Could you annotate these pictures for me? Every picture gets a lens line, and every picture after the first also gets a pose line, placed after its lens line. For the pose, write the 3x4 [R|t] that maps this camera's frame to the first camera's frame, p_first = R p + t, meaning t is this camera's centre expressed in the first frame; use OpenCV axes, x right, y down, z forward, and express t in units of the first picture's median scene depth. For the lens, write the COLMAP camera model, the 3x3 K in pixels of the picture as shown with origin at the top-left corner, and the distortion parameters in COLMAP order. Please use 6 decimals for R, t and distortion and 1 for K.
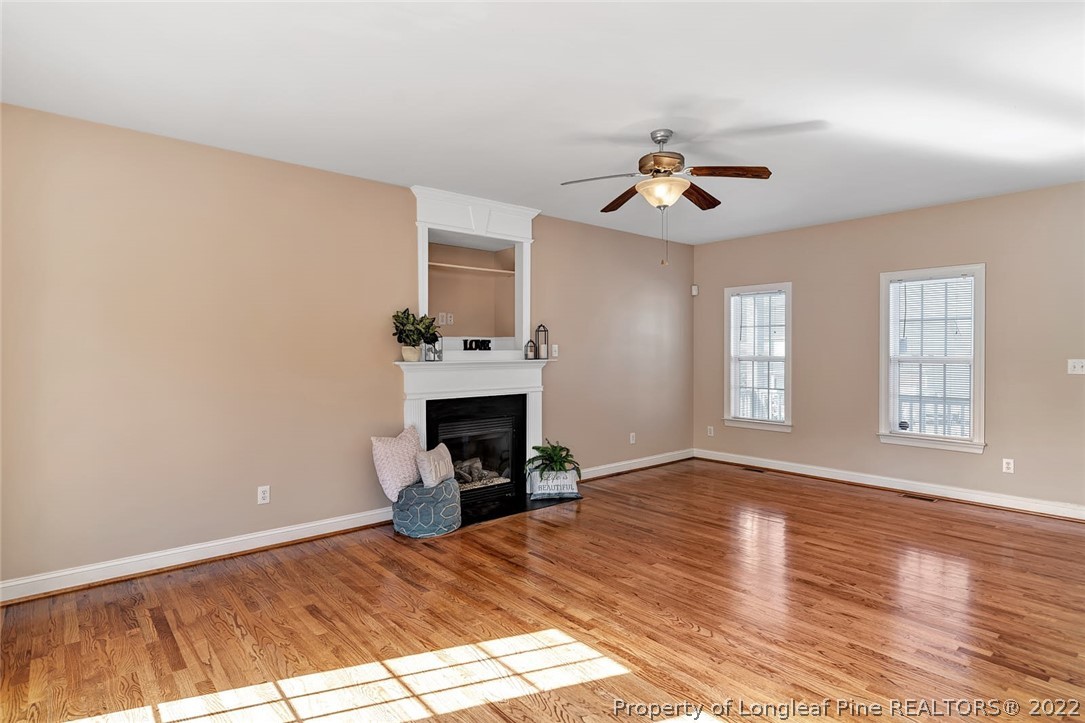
lens RADIAL K [[564.6, 0, 504.5], [0, 564.6, 354.1], [0, 0, 1]] dist [0.003093, 0.001802]
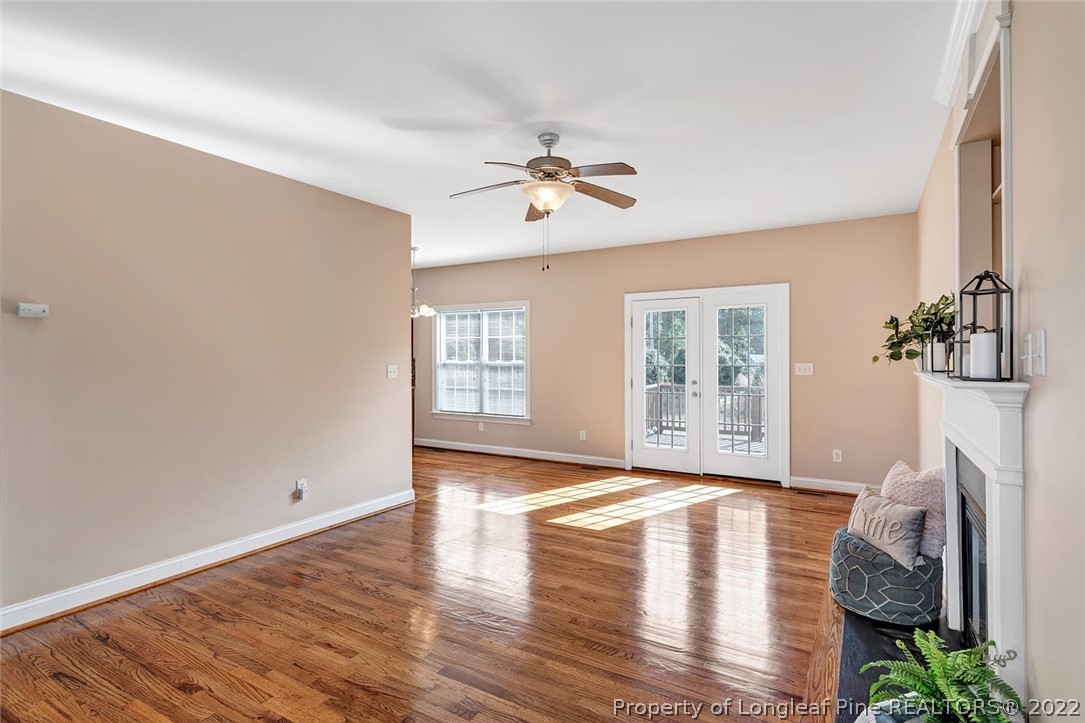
lens RADIAL K [[540.8, 0, 542.4], [0, 540.8, 353.1], [0, 0, 1]] dist [0.002747, 0.000366]
pose [[-0.926190, -0.001943, -0.377052, 0.429399], [-0.003342, 0.999990, 0.003055, -0.006604], [0.377042, 0.004089, -0.926187, 1.243041]]
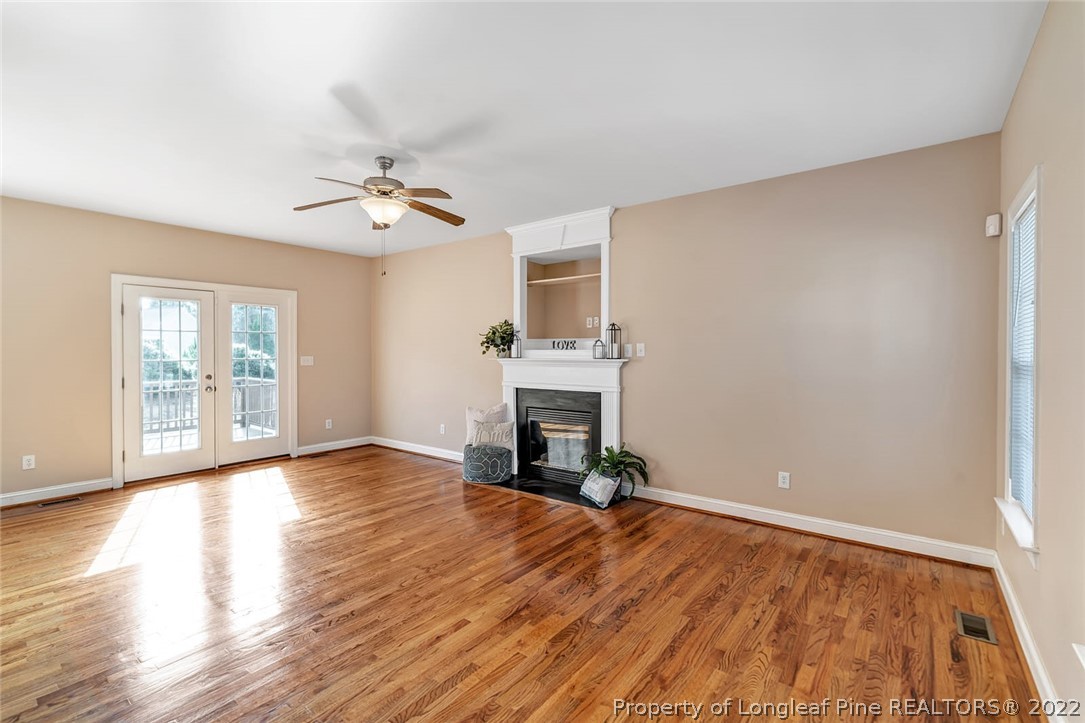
lens RADIAL K [[468.7, 0, 544.6], [0, 468.7, 354.2], [0, 0, 1]] dist [0.001147, -0.000182]
pose [[0.253619, 0.006007, -0.967285, 0.847914], [-0.010005, 0.999944, 0.003587, -0.000502], [0.967252, 0.008768, 0.253665, 0.712837]]
